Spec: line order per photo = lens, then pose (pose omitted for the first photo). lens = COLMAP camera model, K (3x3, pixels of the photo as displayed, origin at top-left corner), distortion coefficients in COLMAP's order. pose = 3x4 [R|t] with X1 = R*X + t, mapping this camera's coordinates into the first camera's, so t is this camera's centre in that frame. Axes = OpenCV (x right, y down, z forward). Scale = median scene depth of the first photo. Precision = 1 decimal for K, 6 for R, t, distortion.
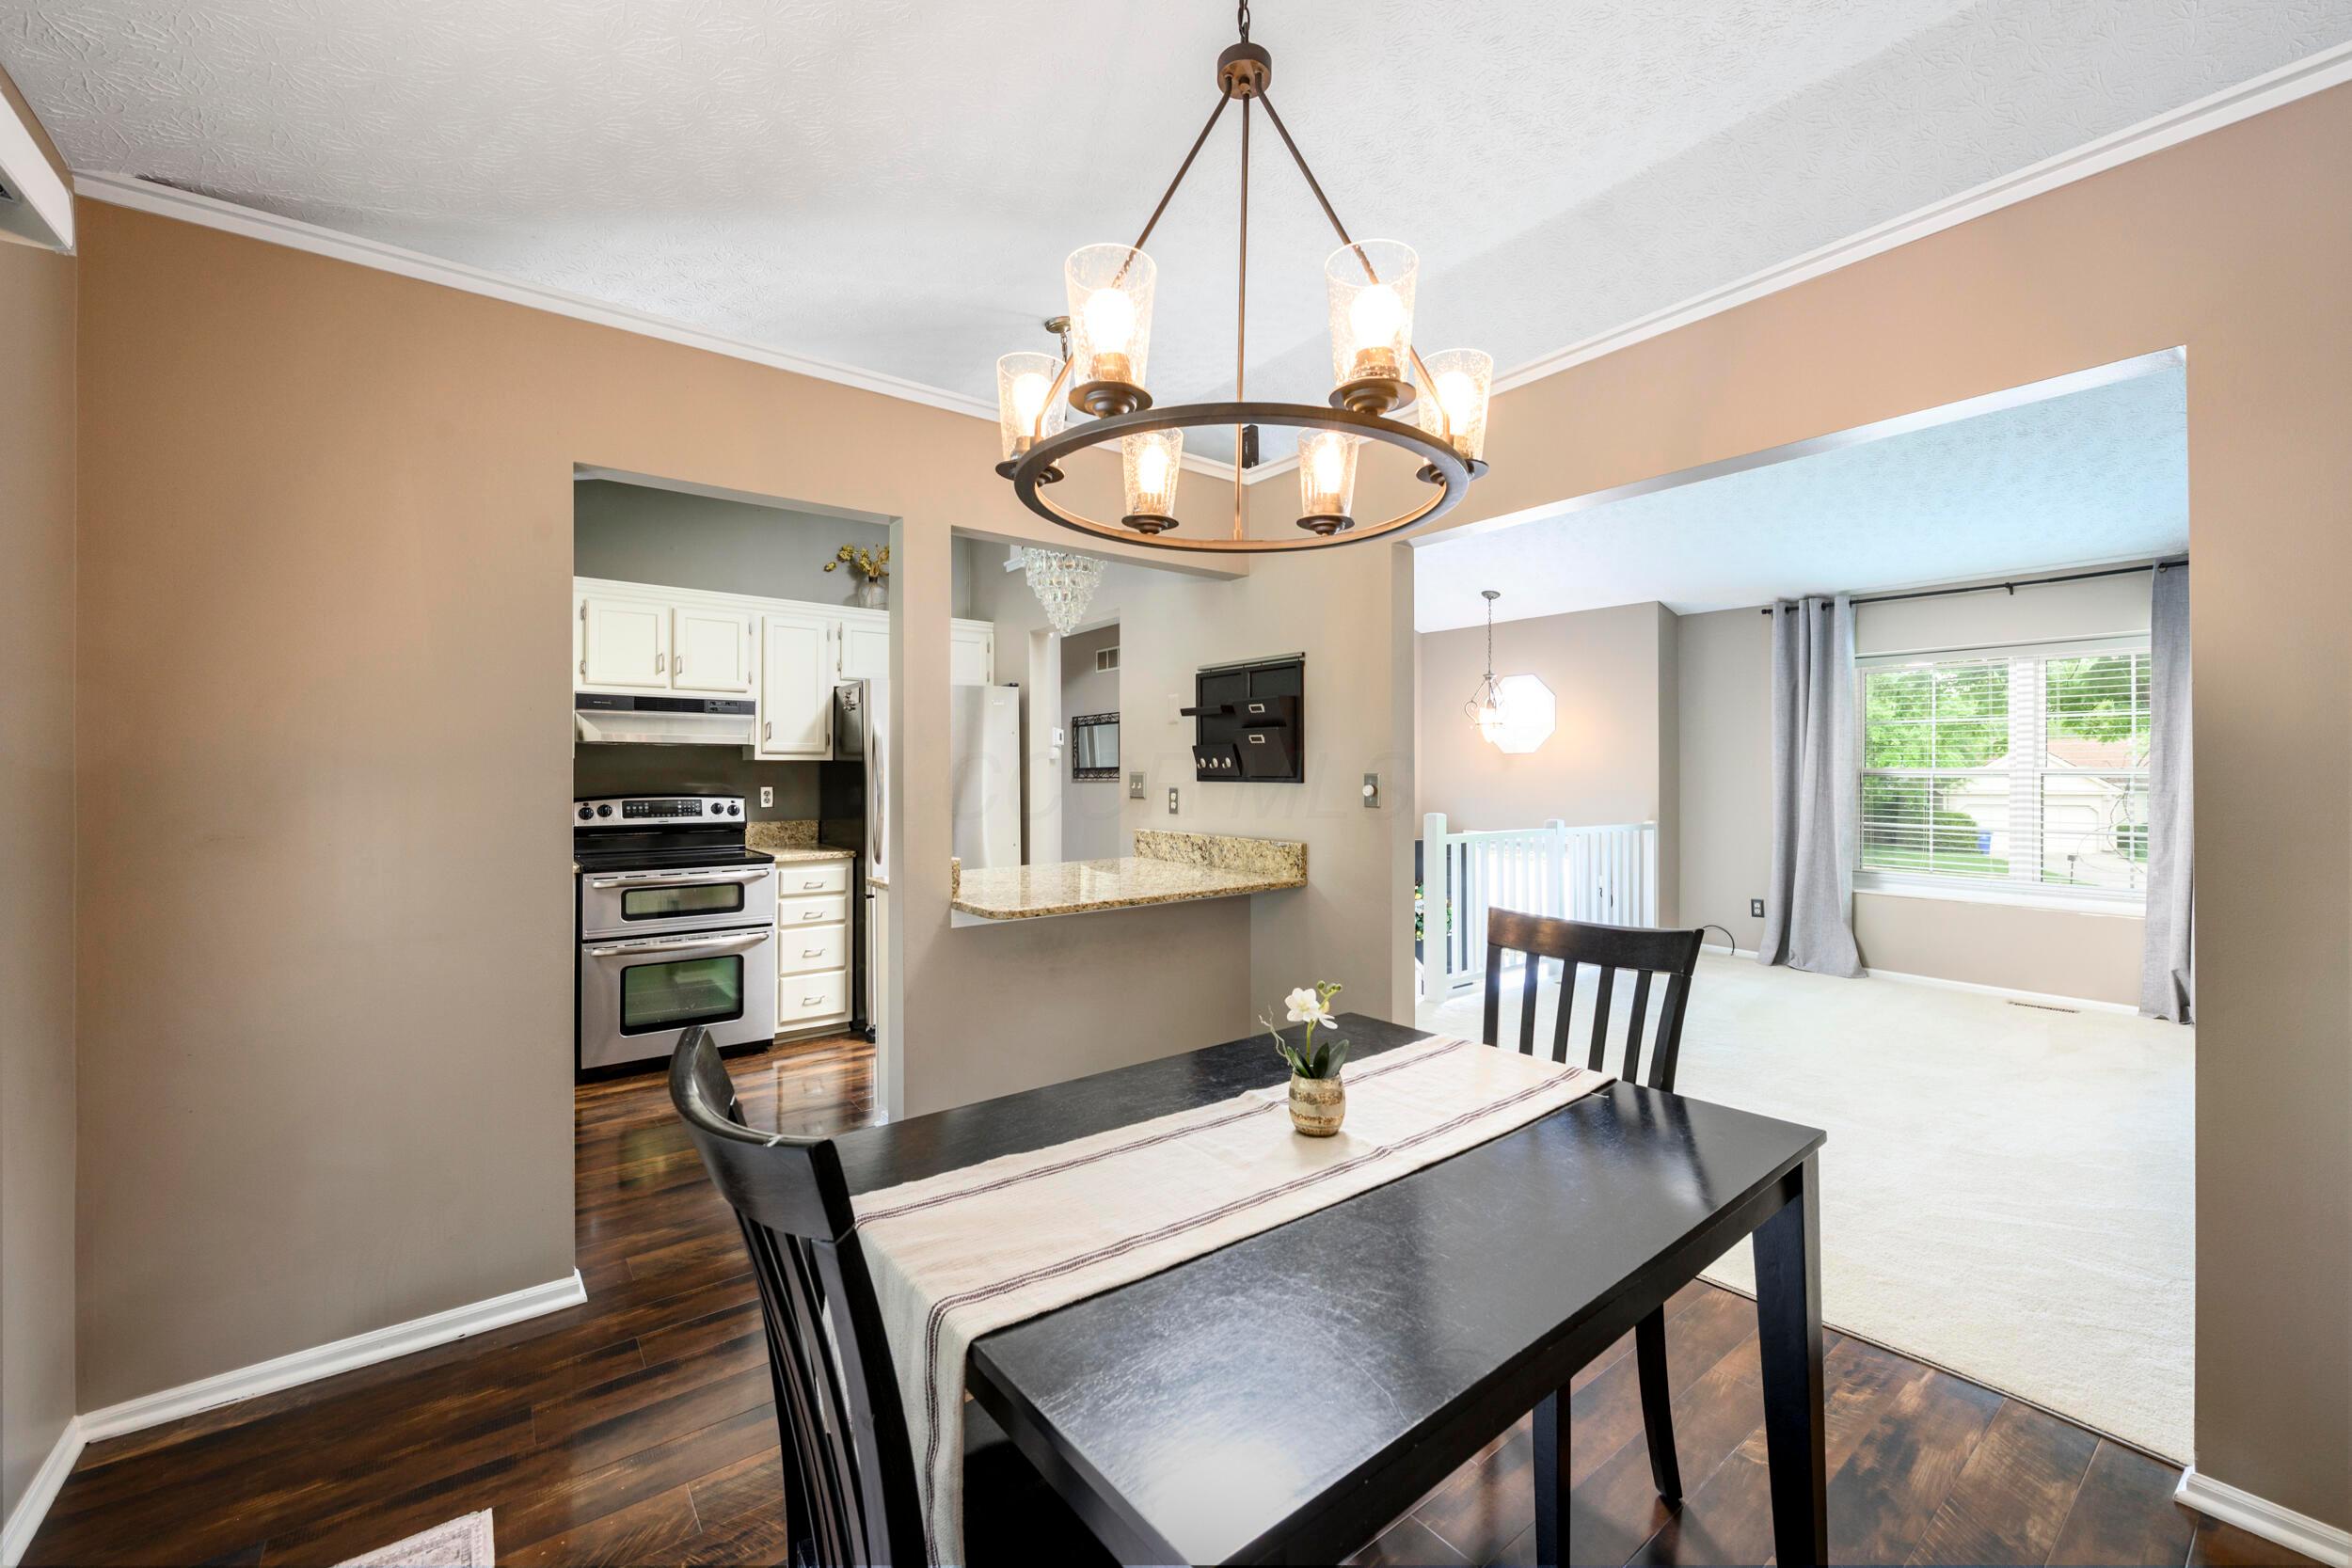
lens RADIAL K [[950.6, 0, 1171.5], [0, 950.6, 772.4], [0, 0, 1]] dist [0.003098, 0.000266]
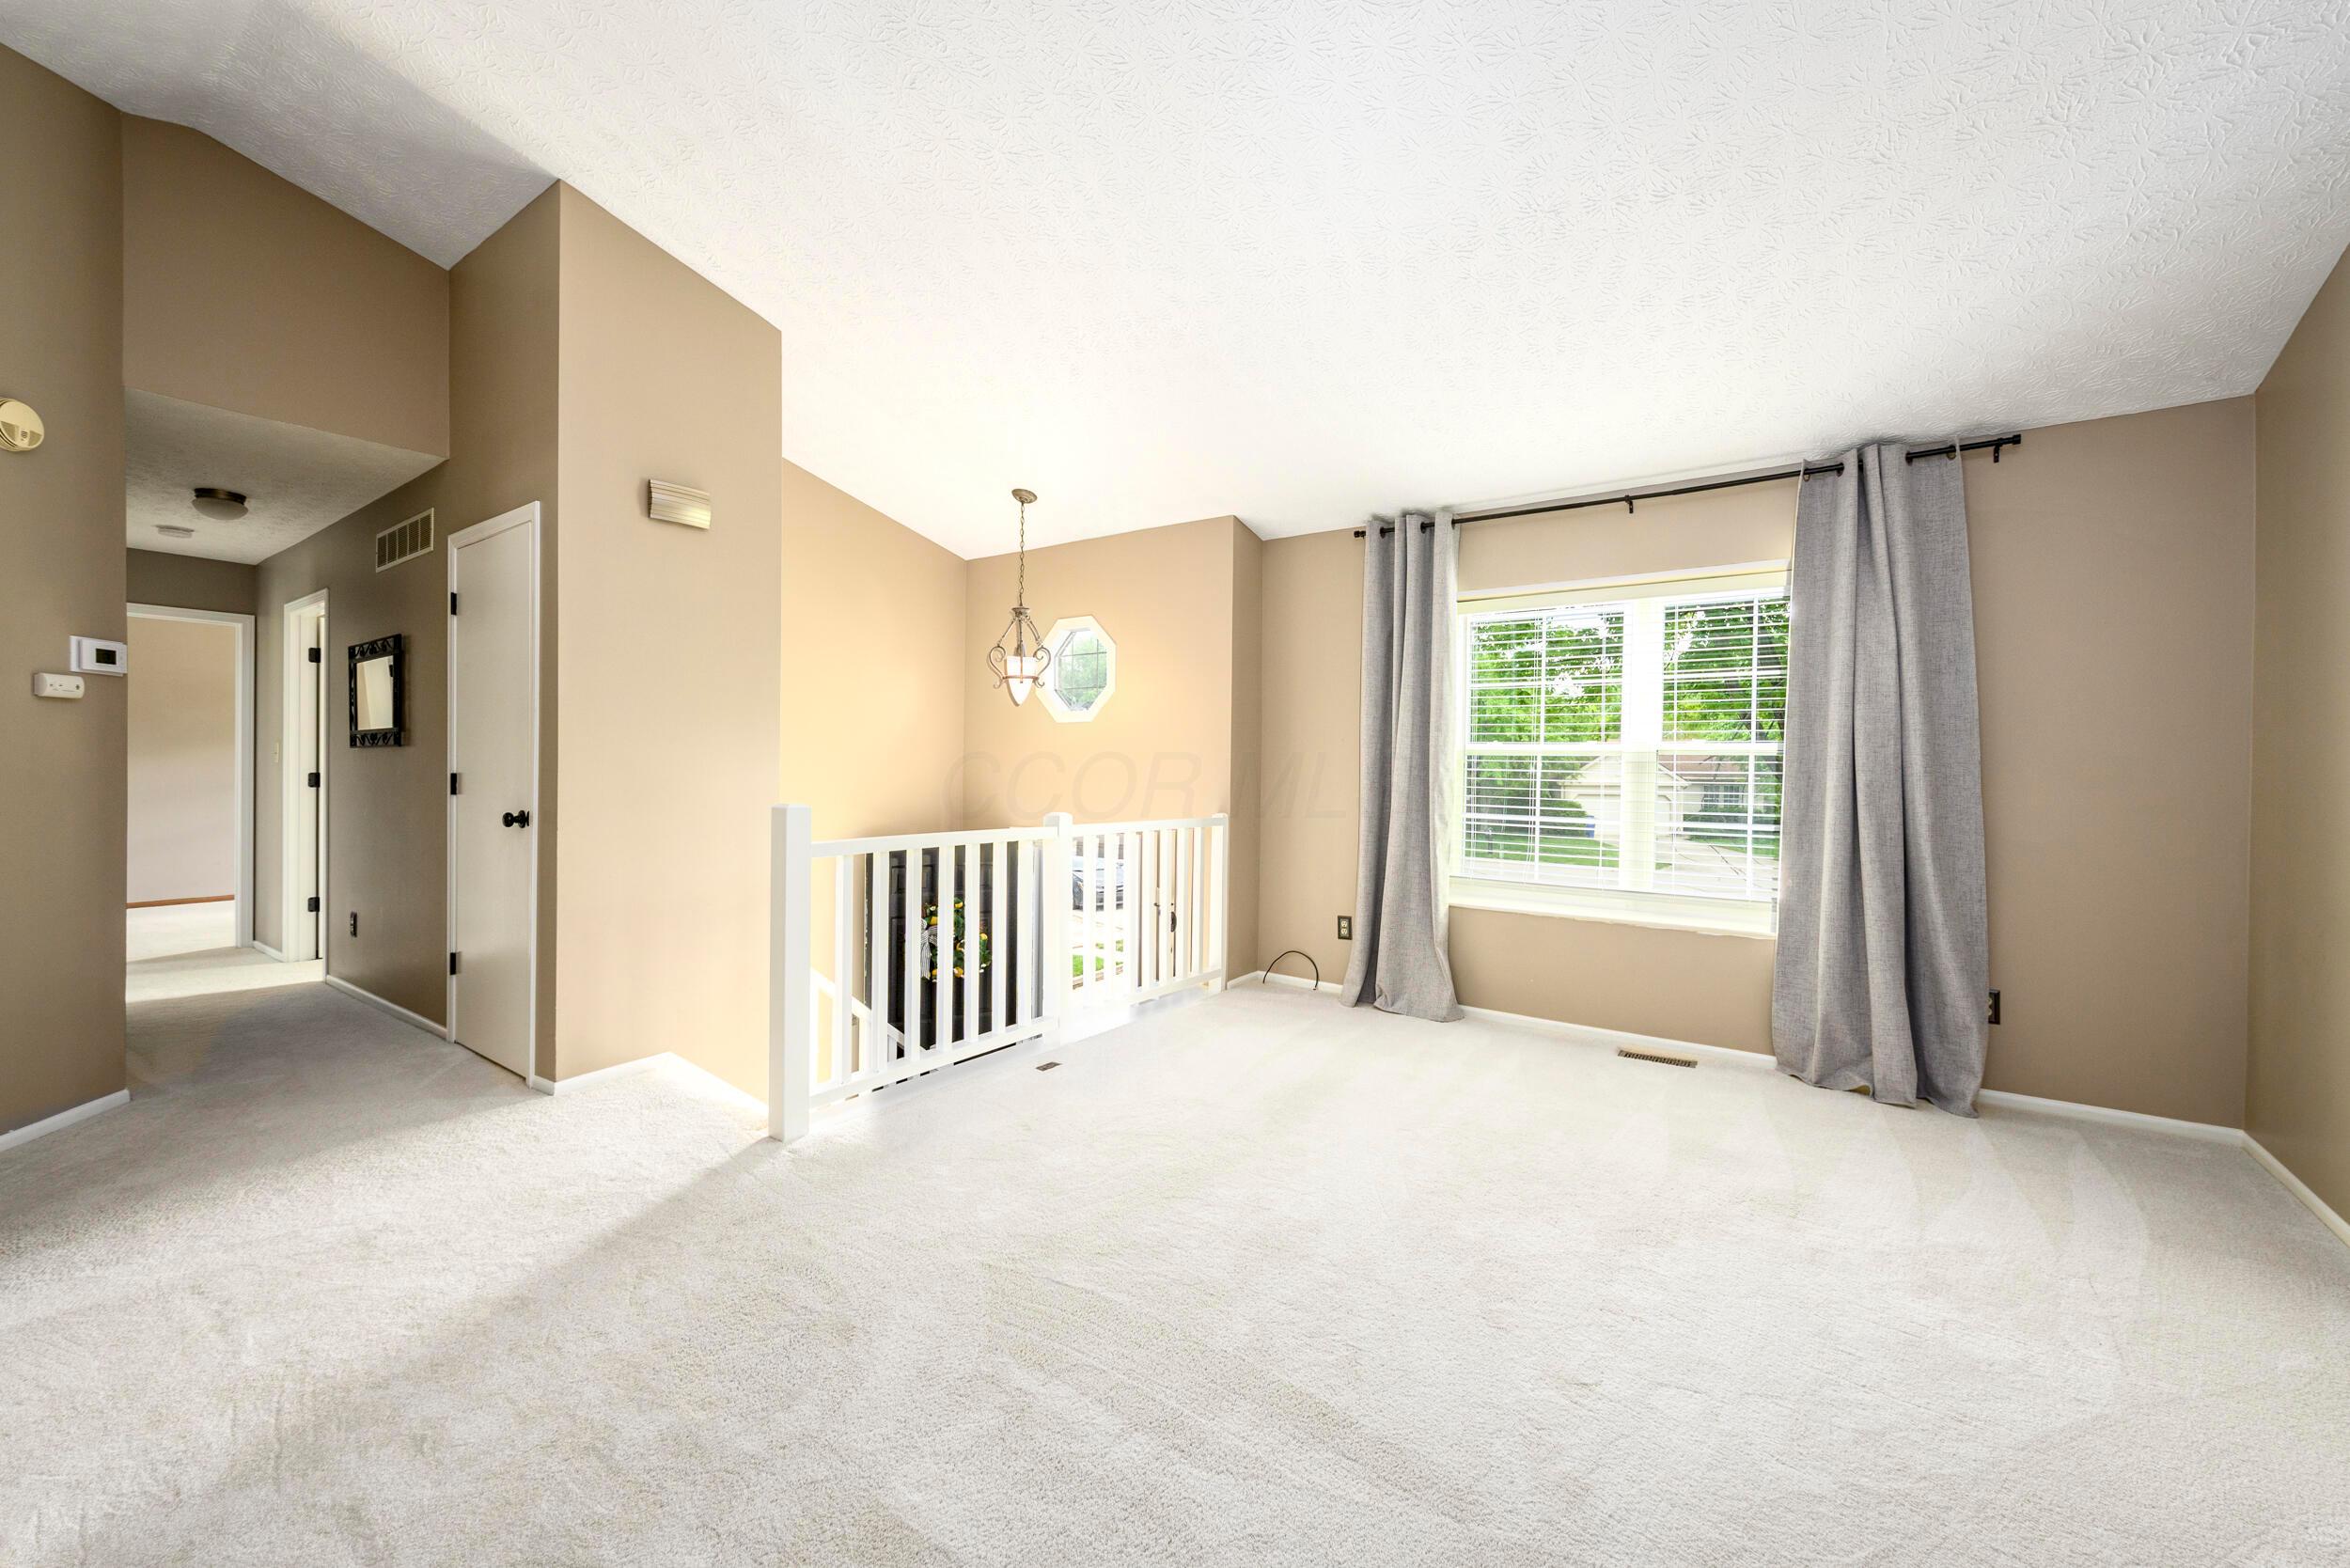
lens RADIAL K [[932.0, 0, 1170.5], [0, 932.0, 780.8], [0, 0, 1]] dist [0.000051, -0.000198]
pose [[0.960323, 0.003552, 0.278869, 0.284287], [-0.008623, 0.999819, 0.016962, 0.015154], [-0.278758, -0.018694, 0.960179, 0.339640]]
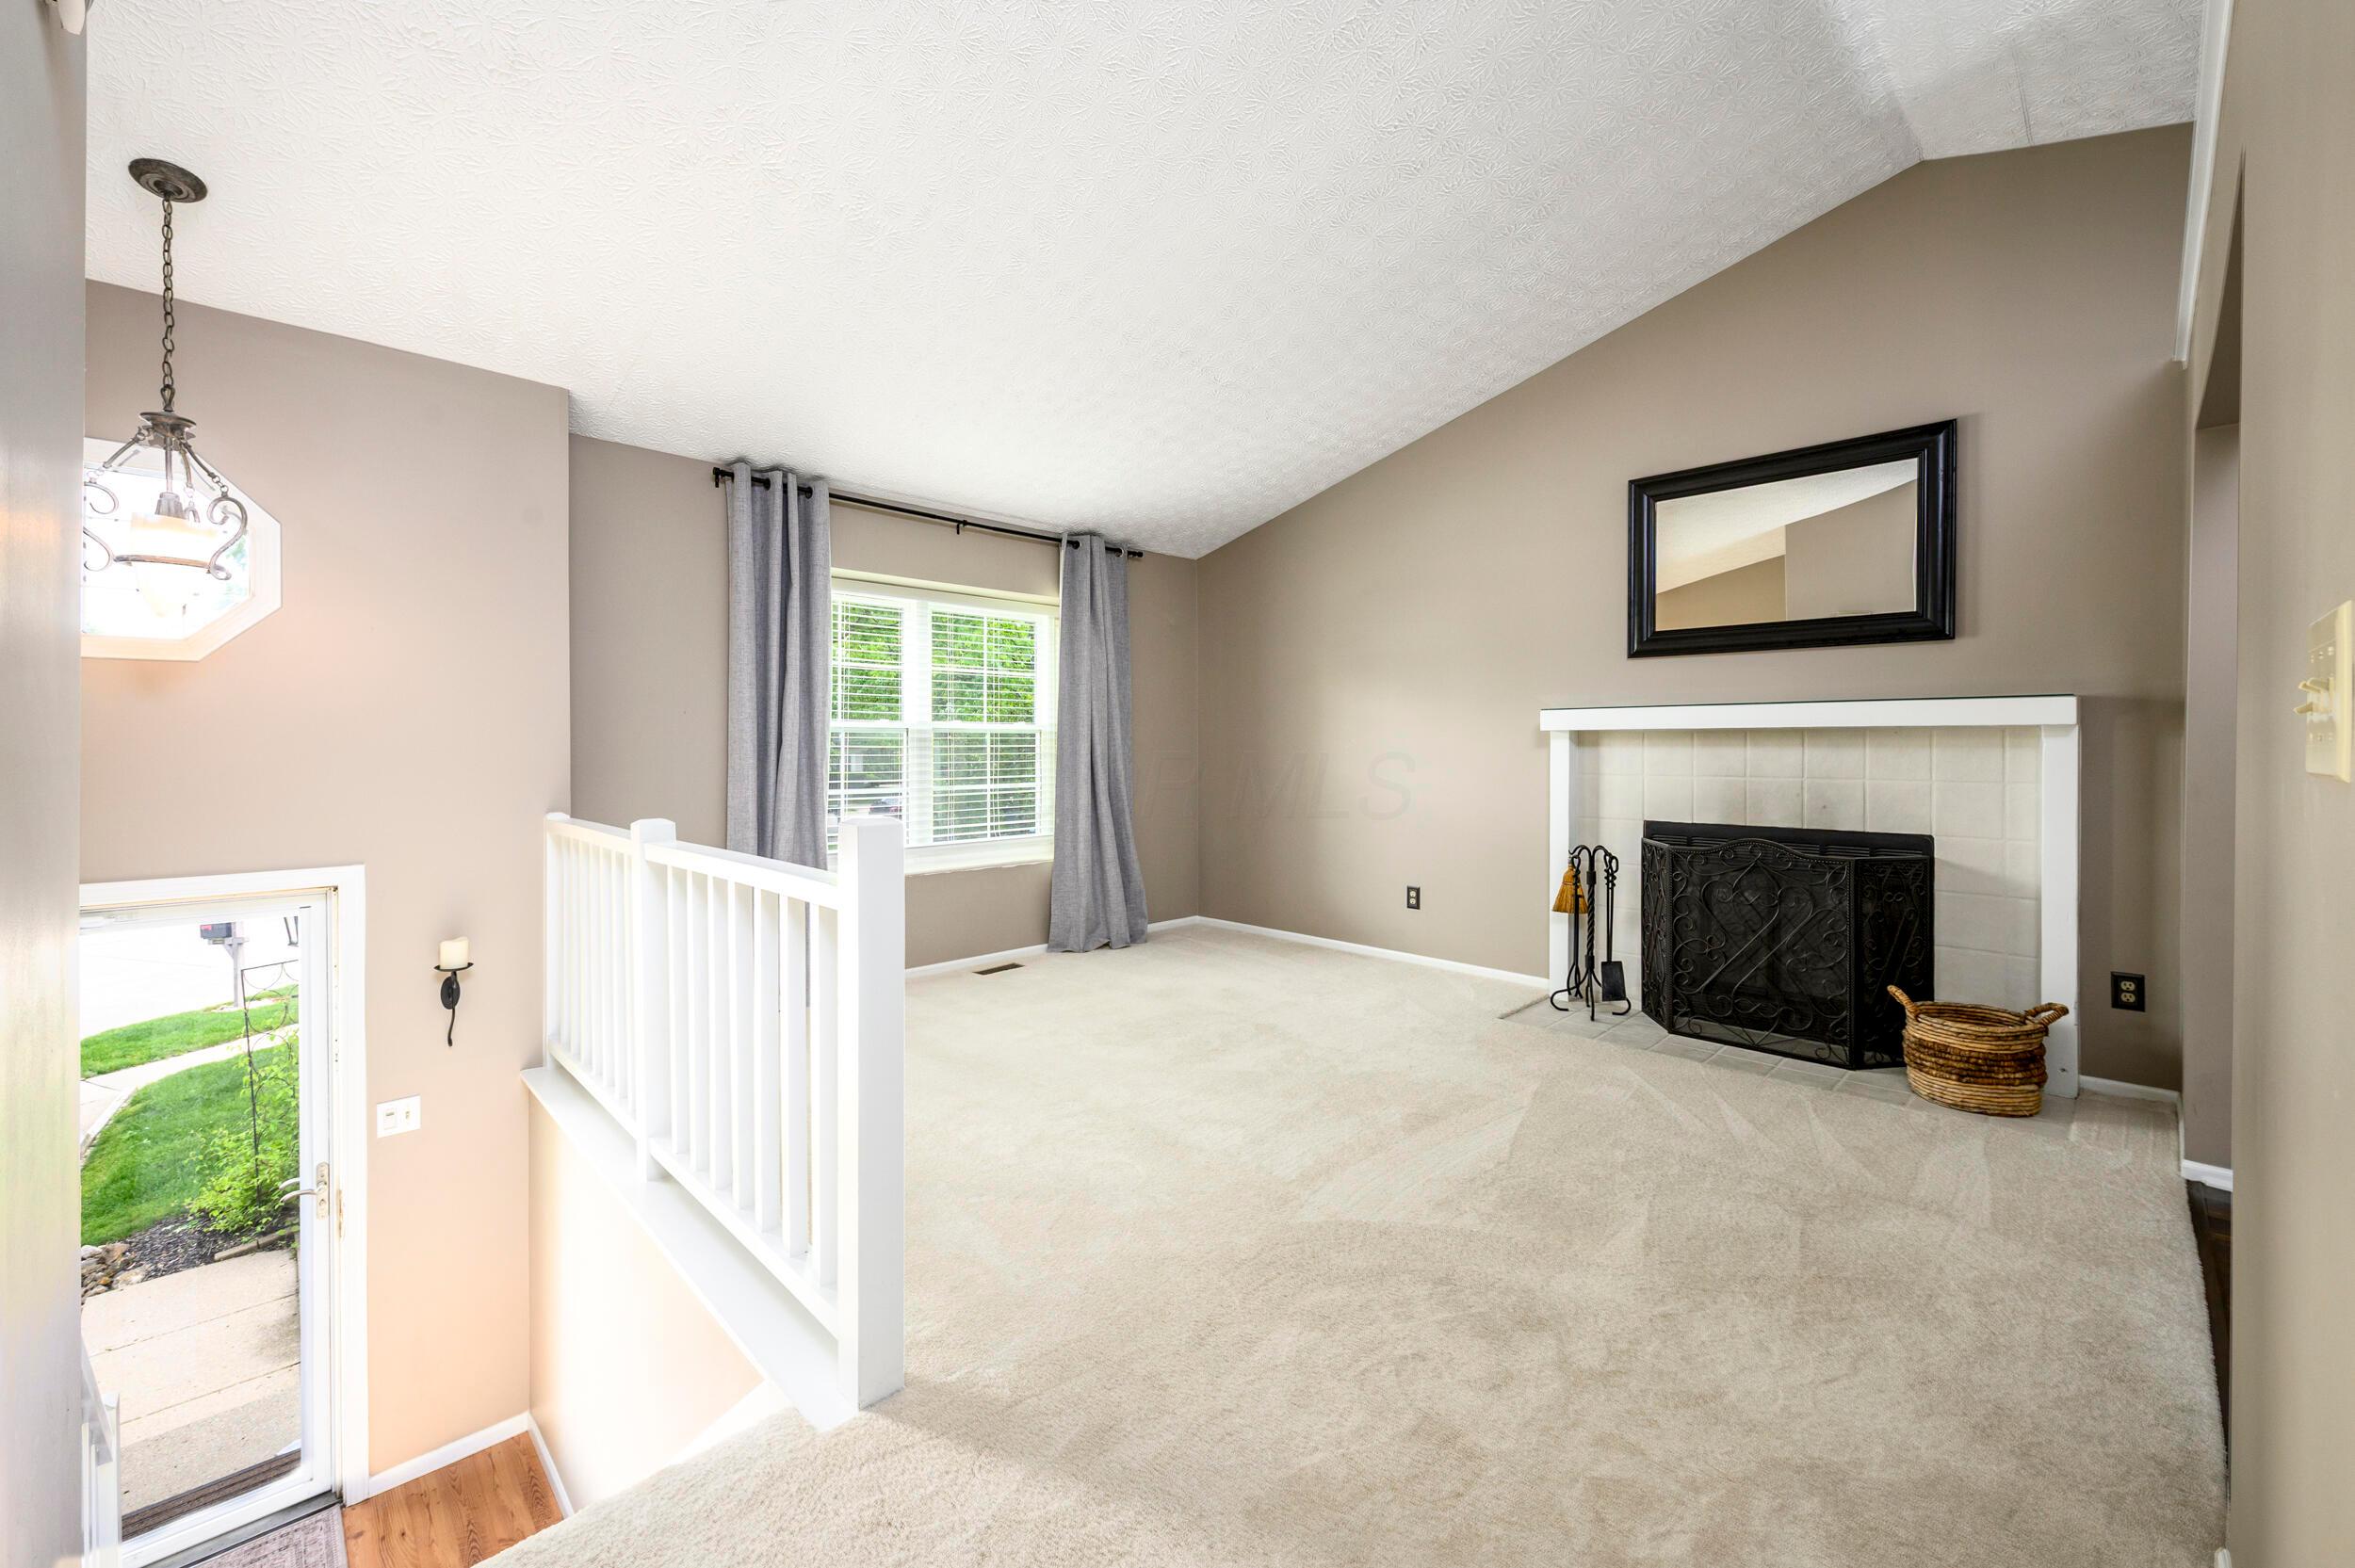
lens RADIAL K [[951.8, 0, 1172.9], [0, 951.8, 772.4], [0, 0, 1]] dist [0.003098, 0.000266]
pose [[-0.117947, -0.031238, 0.992528, -0.059163], [0.001665, 0.999497, 0.031655, 0.013799], [-0.993019, 0.005386, -0.117835, 0.797675]]
